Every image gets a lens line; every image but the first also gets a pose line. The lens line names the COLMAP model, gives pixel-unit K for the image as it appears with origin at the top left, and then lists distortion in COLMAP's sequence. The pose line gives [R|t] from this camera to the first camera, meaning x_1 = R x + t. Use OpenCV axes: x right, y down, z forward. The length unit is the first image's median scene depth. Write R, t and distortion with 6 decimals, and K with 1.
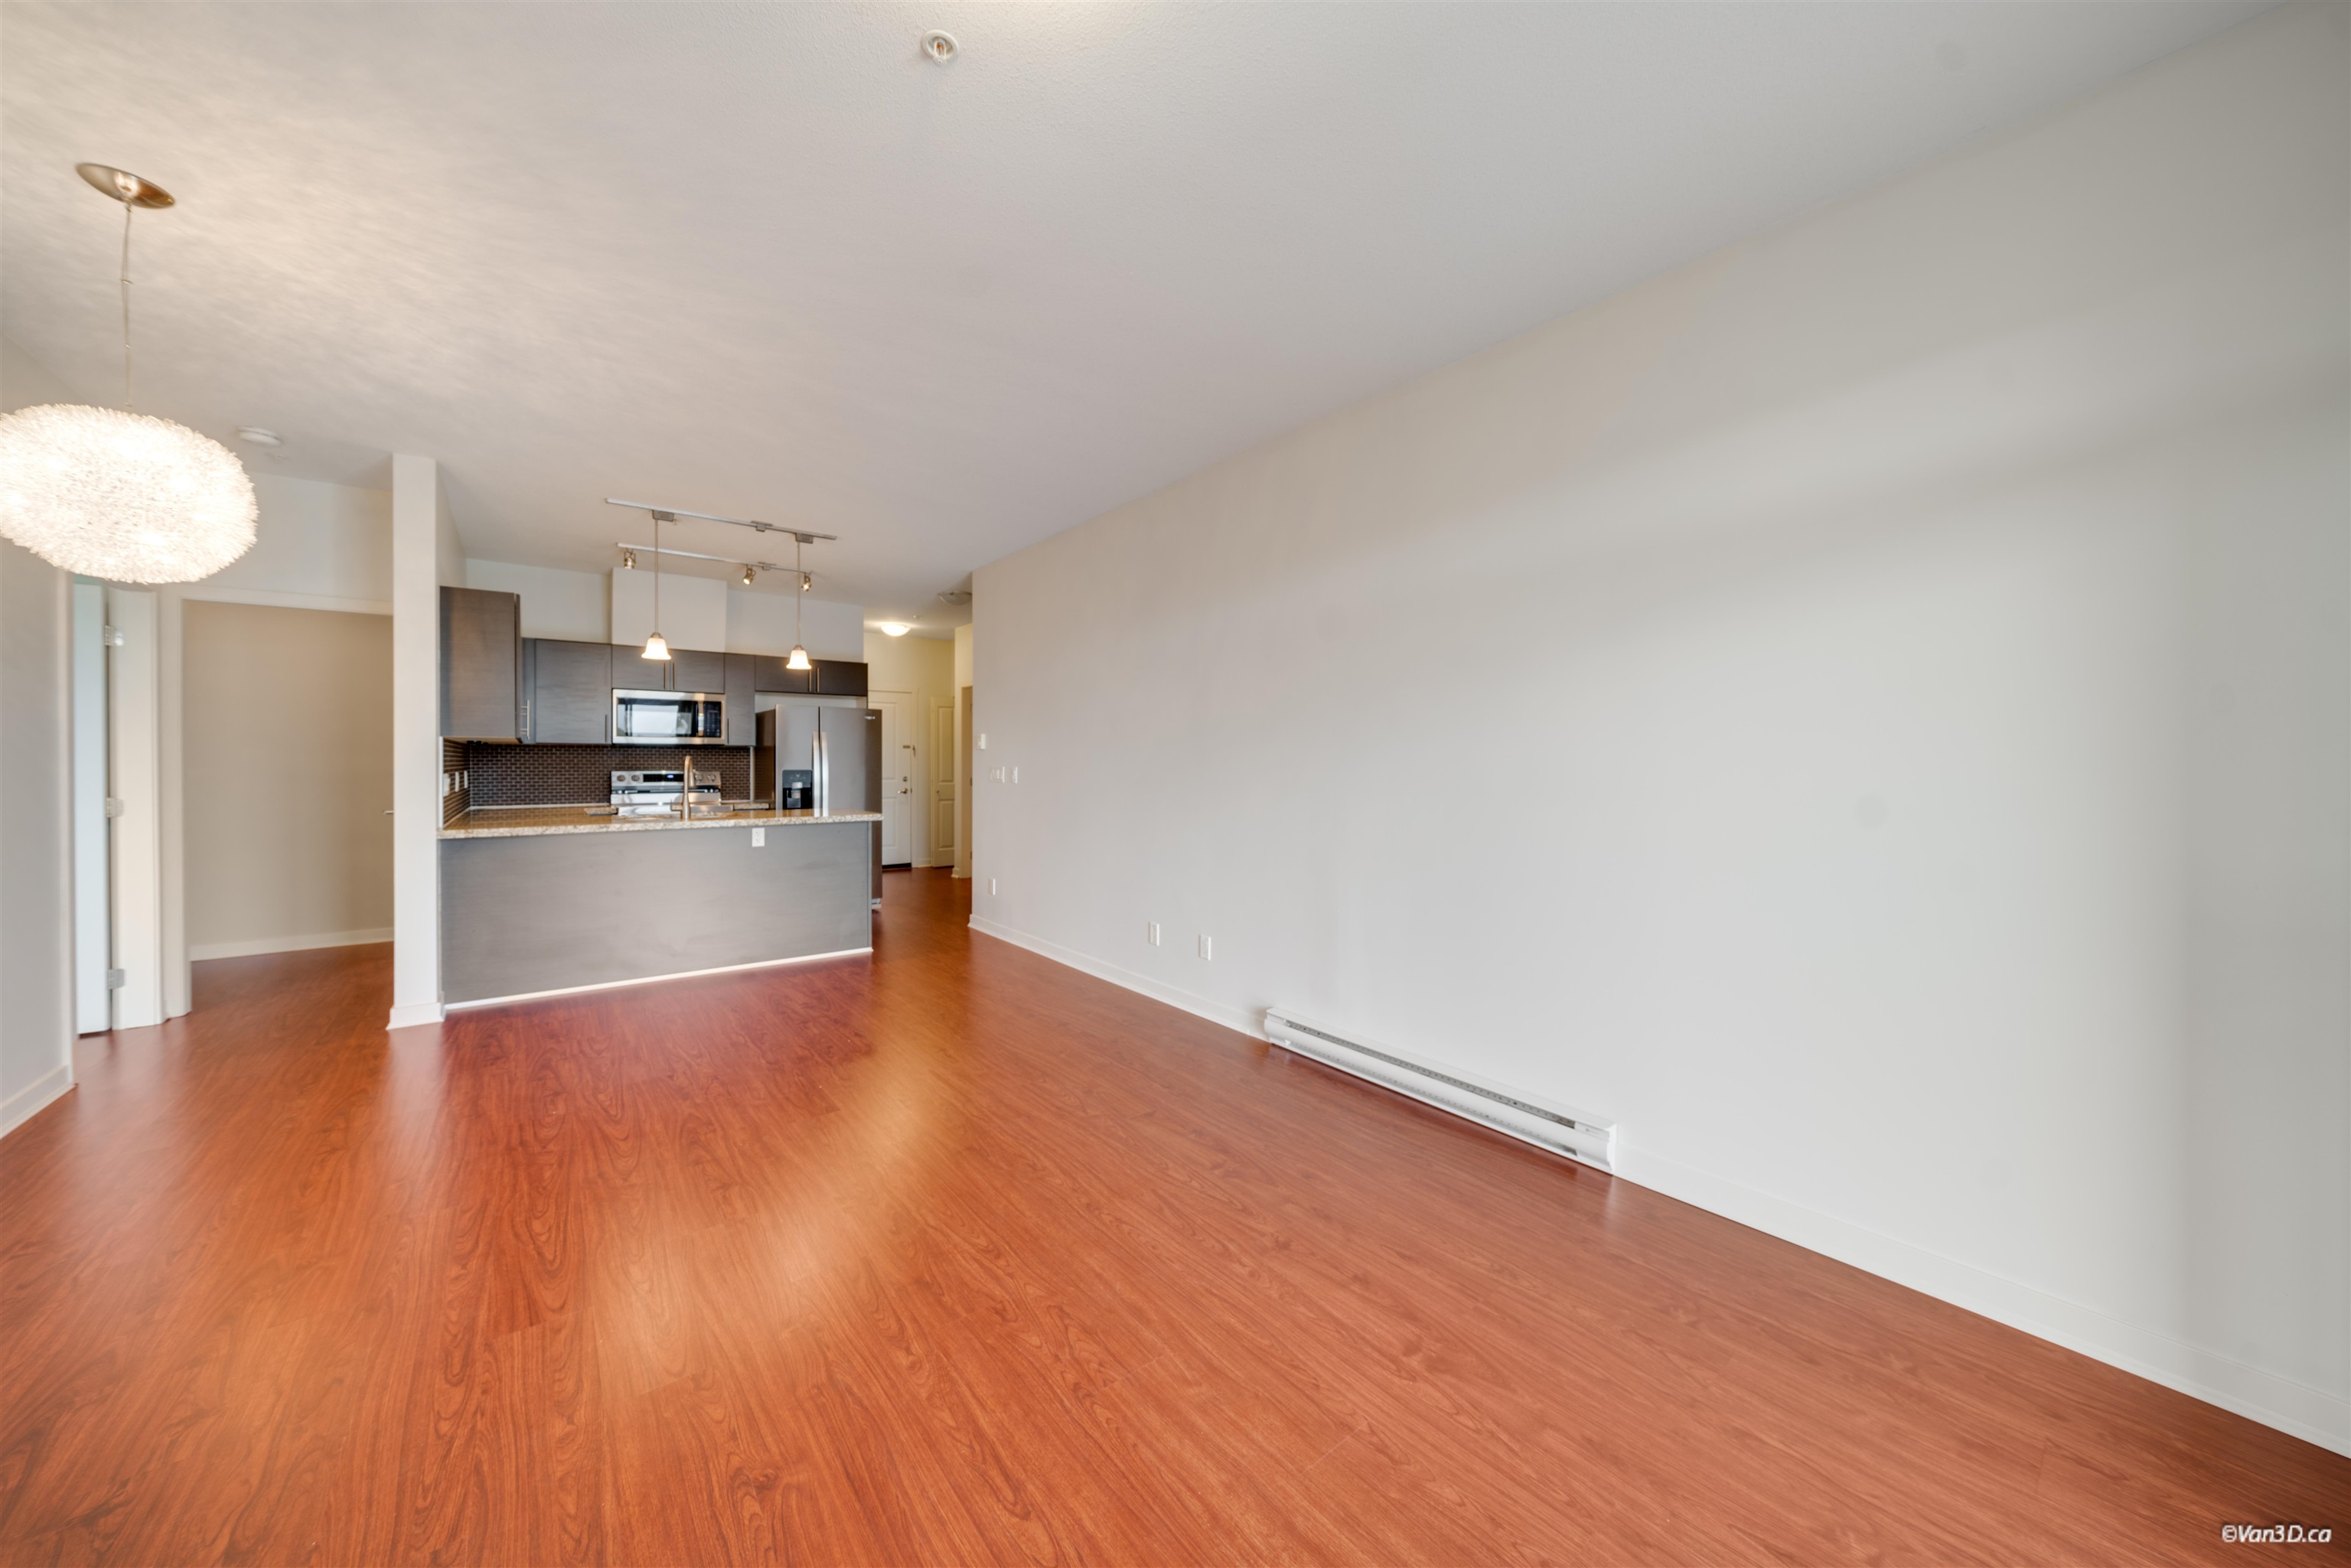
lens RADIAL K [[808.2, 0, 1146.3], [0, 808.2, 763.1], [0, 0, 1]] dist [-0.000803, -0.000170]
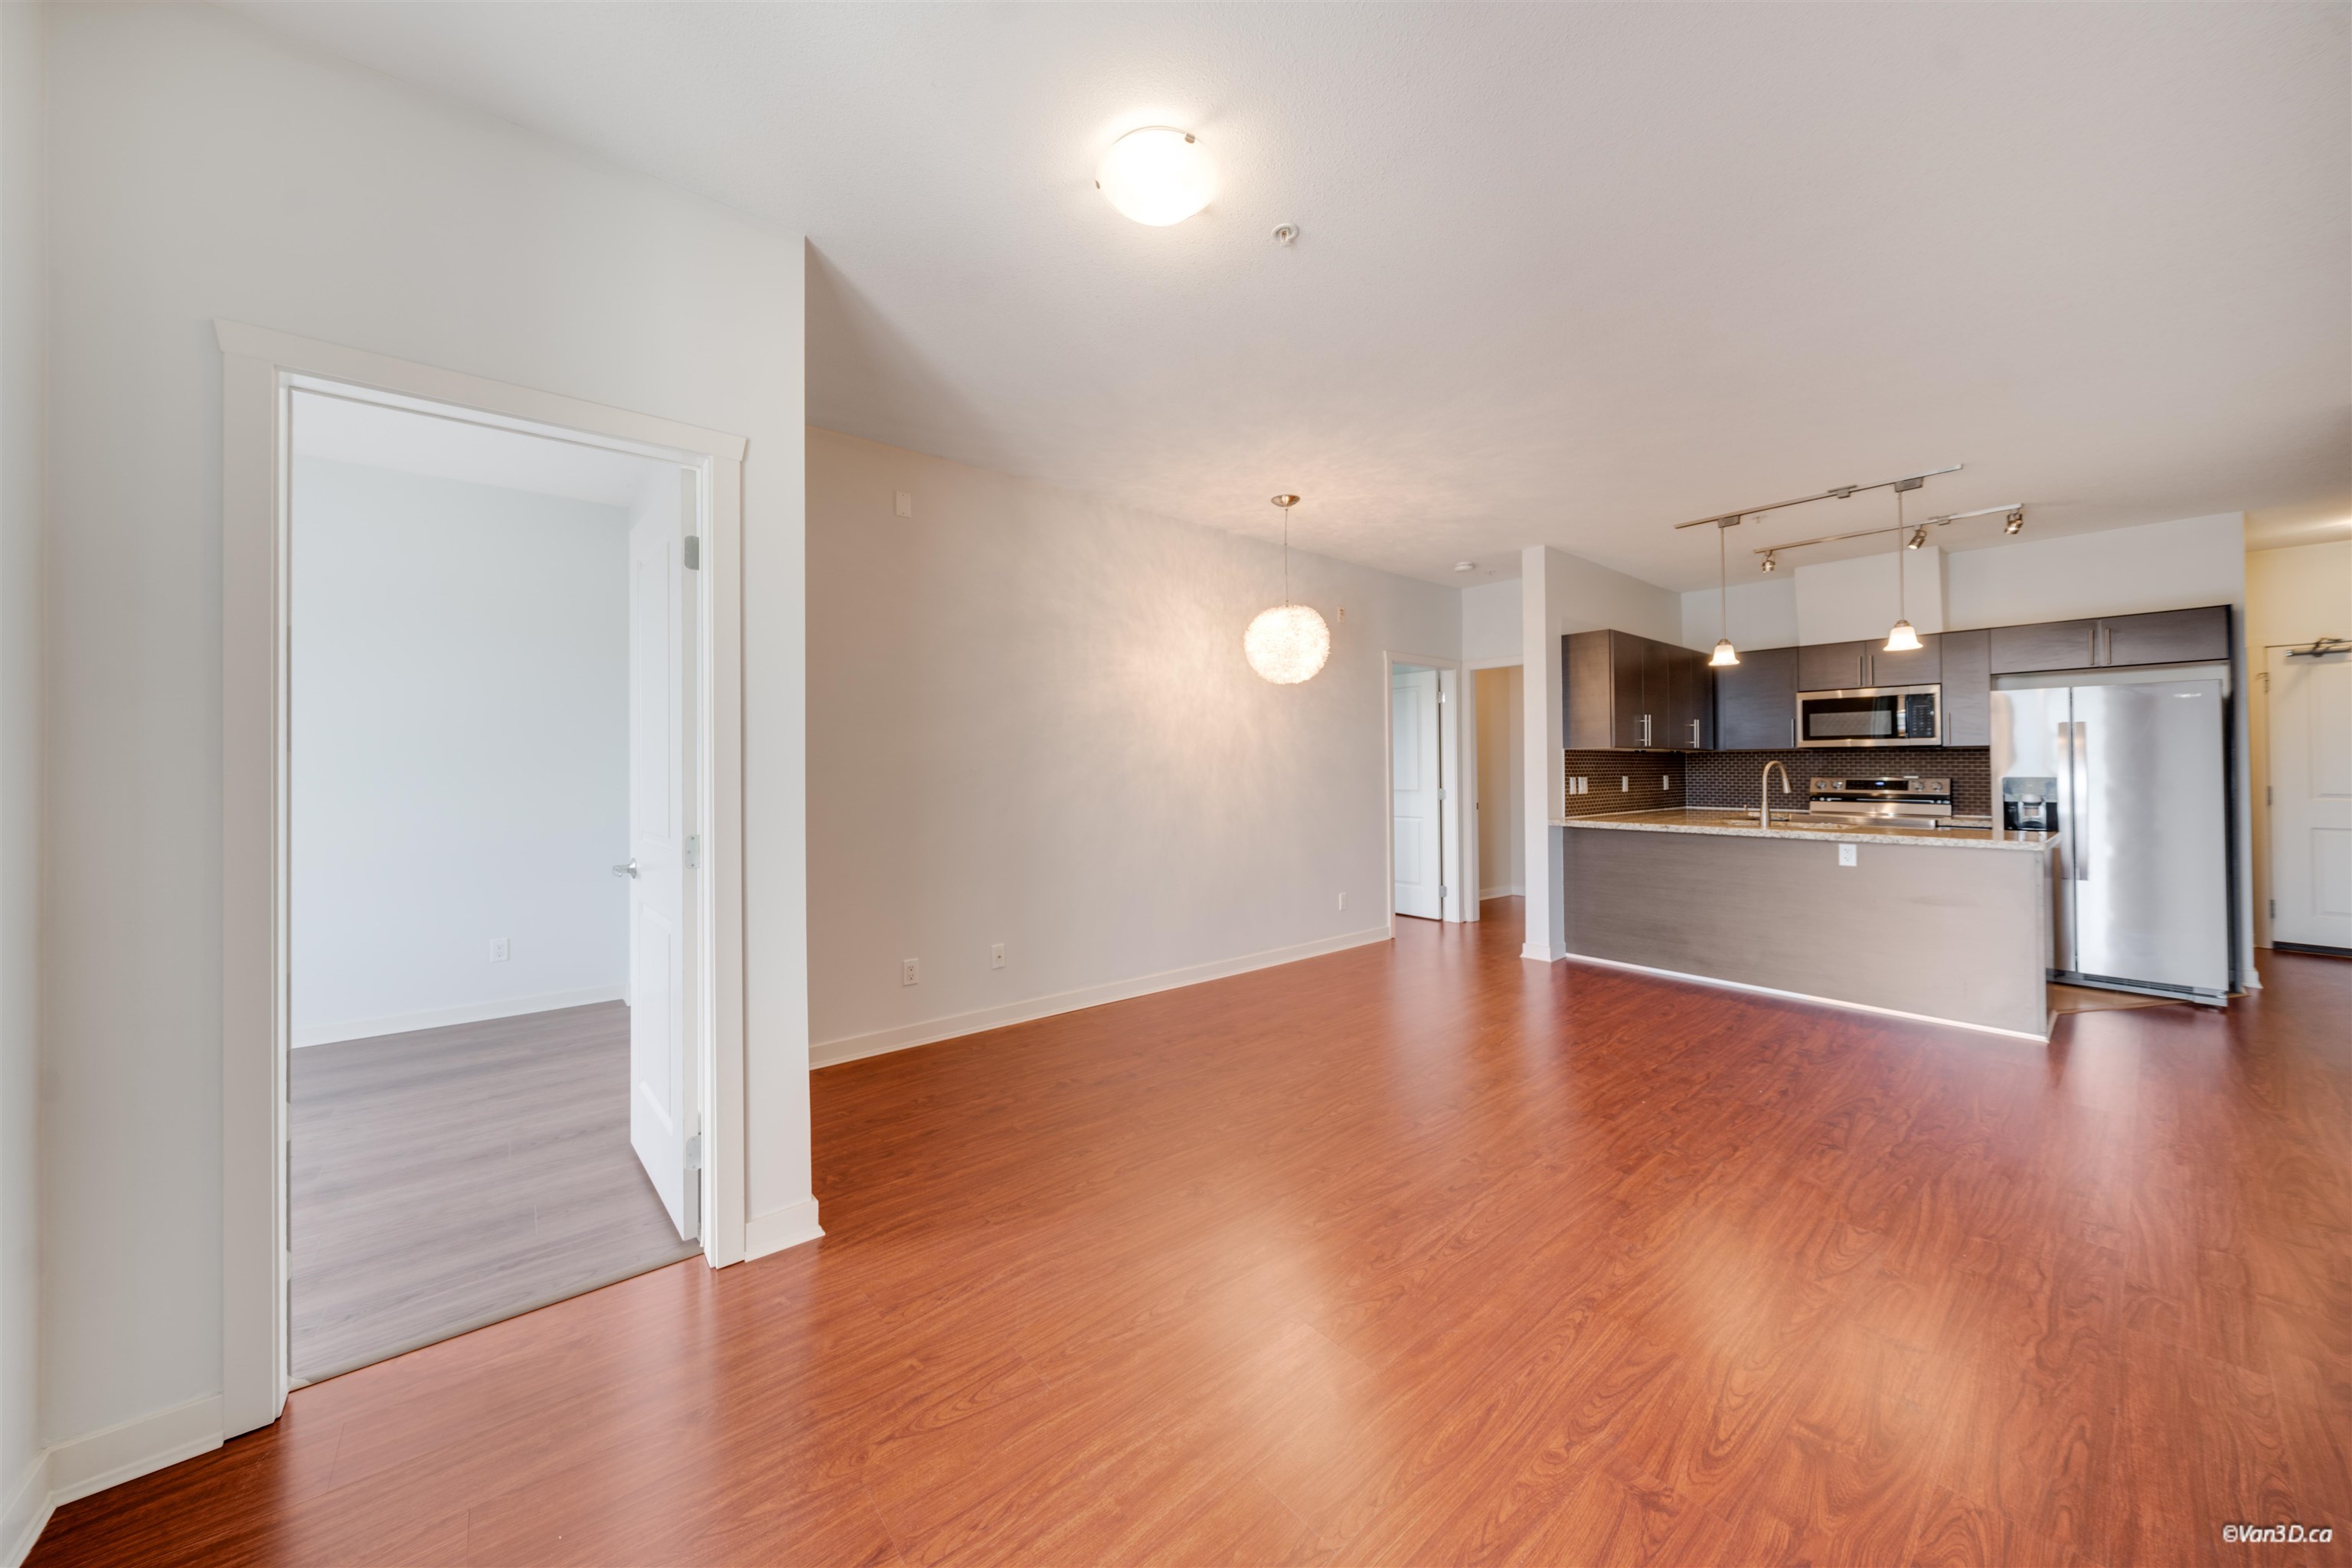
lens RADIAL K [[801.4, 0, 1160.1], [0, 801.4, 761.4], [0, 0, 1]] dist [-0.000964, -0.000076]
pose [[0.031618, -0.009847, -0.999452, 0.335398], [0.000551, 0.999951, -0.009835, 0.000602], [0.999500, -0.000240, 0.031622, 0.239711]]
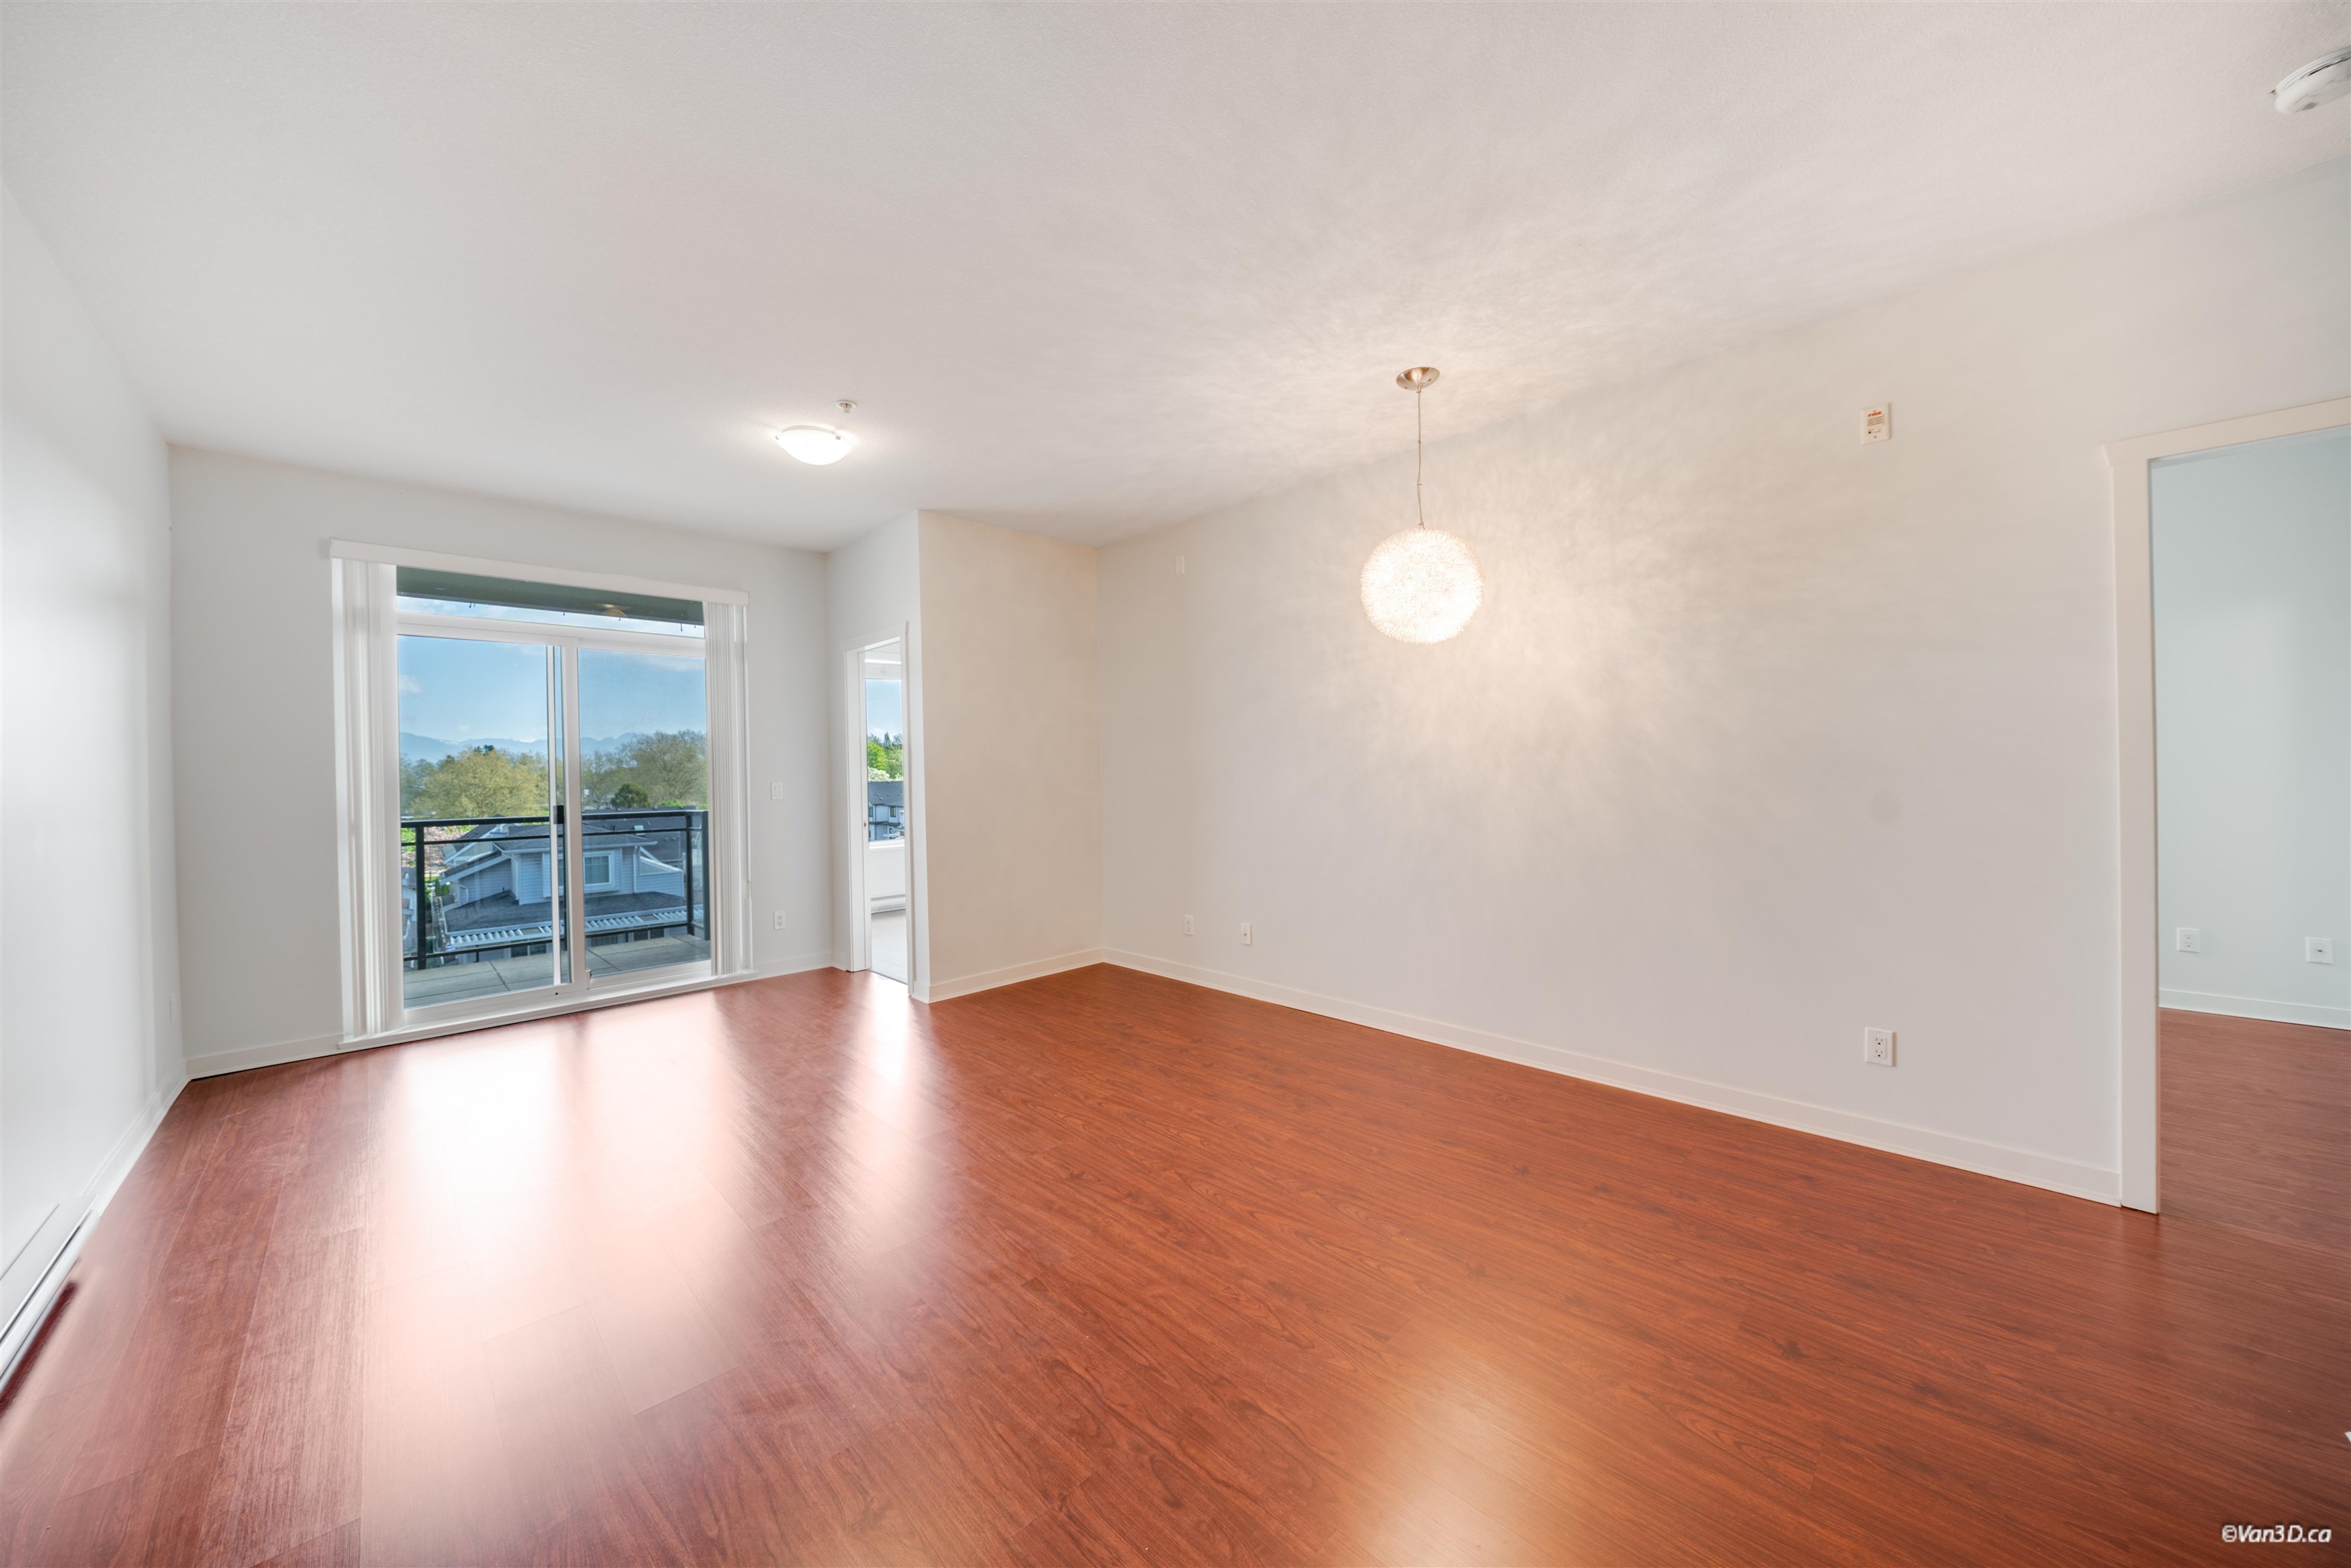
lens RADIAL K [[814.6, 0, 1159.6], [0, 814.6, 775.8], [0, 0, 1]] dist [-0.003639, -0.000145]
pose [[-0.992473, 0.017729, -0.121173, -0.241162], [0.016713, 0.999816, 0.009396, -0.002154], [0.121318, 0.007300, -0.992587, 0.972904]]
